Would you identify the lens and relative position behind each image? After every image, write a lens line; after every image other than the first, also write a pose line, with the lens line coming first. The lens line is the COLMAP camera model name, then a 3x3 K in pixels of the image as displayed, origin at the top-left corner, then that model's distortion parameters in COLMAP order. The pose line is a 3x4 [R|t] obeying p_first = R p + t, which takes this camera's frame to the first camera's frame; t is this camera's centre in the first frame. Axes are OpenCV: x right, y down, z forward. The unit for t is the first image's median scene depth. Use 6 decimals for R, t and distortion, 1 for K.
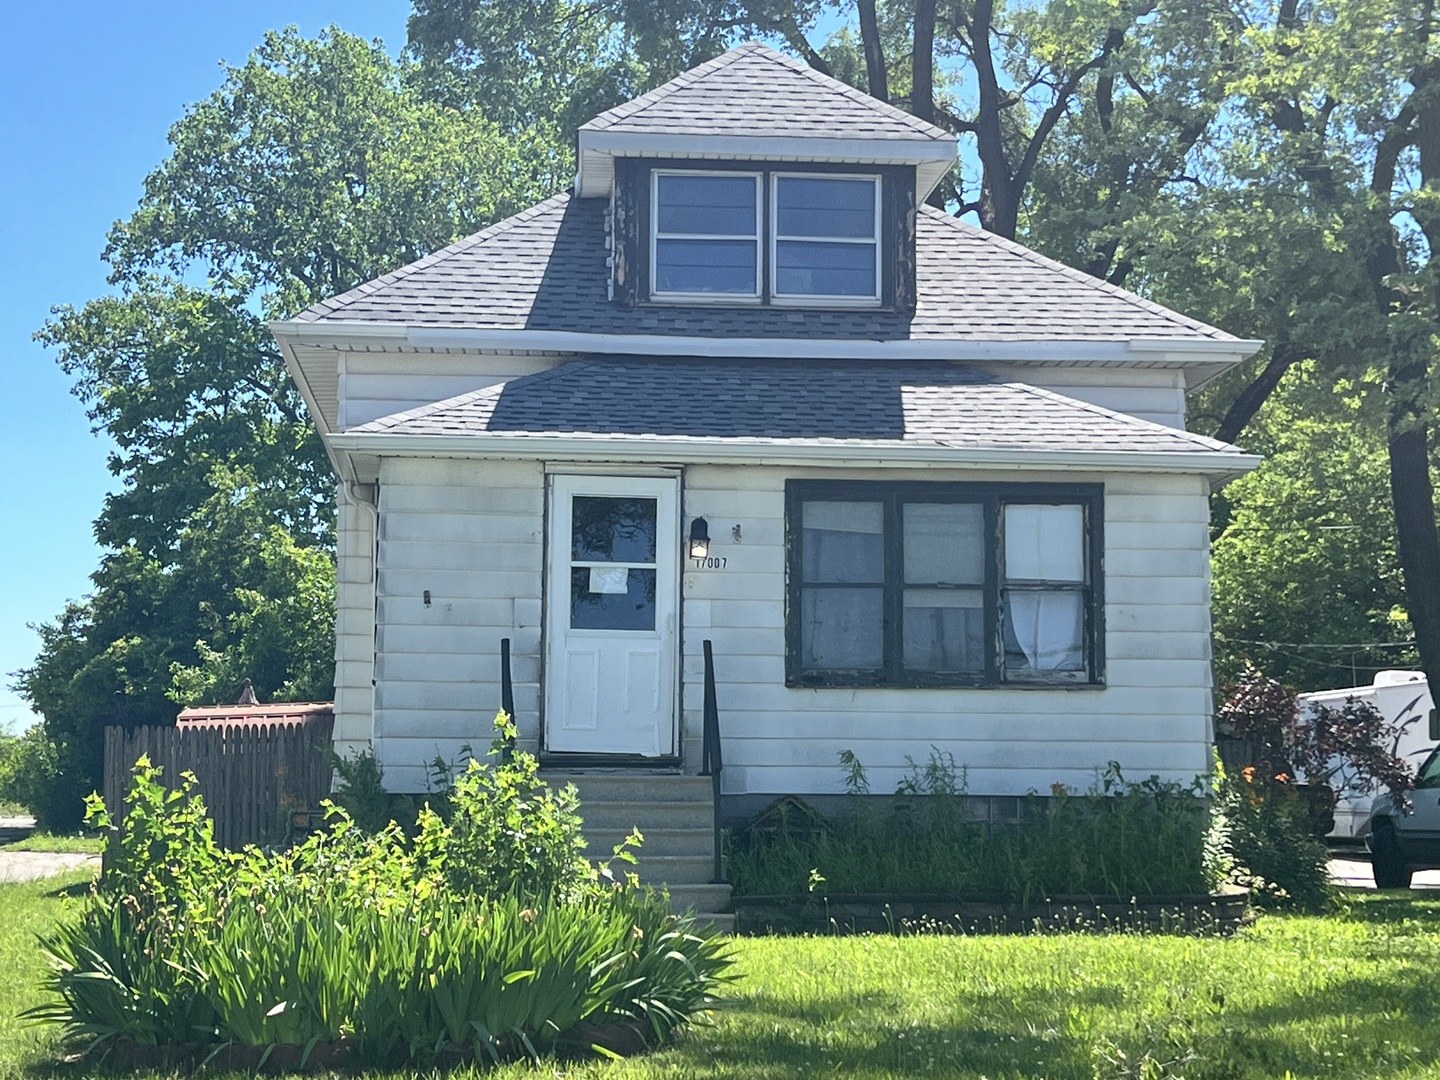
lens RADIAL K [[2668.2, 0, 719.4], [0, 2668.2, 541.5], [0, 0, 1]] dist [0.091631, 0.000000]
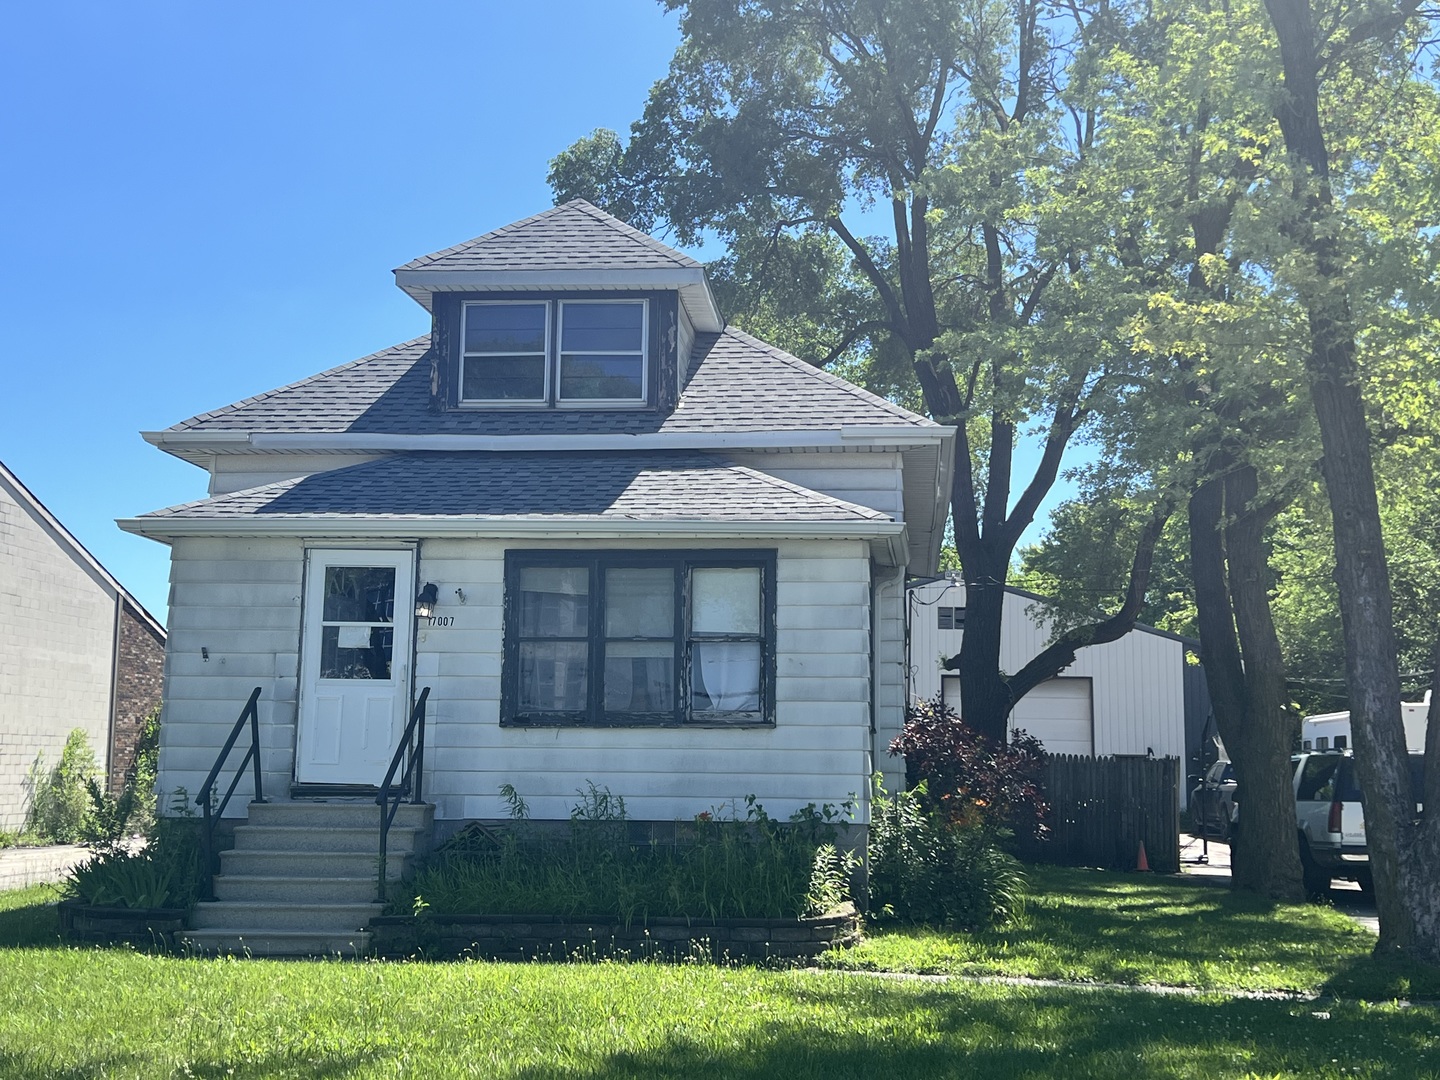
lens RADIAL K [[1772.7, 0, 721.1], [0, 1772.7, 536.1], [0, 0, 1]] dist [0.116393, 0.000000]
pose [[0.984774, -0.018063, -0.172899, 0.253995], [0.011140, 0.999100, -0.040928, 0.003825], [0.173483, 0.038379, 0.984089, 0.240874]]
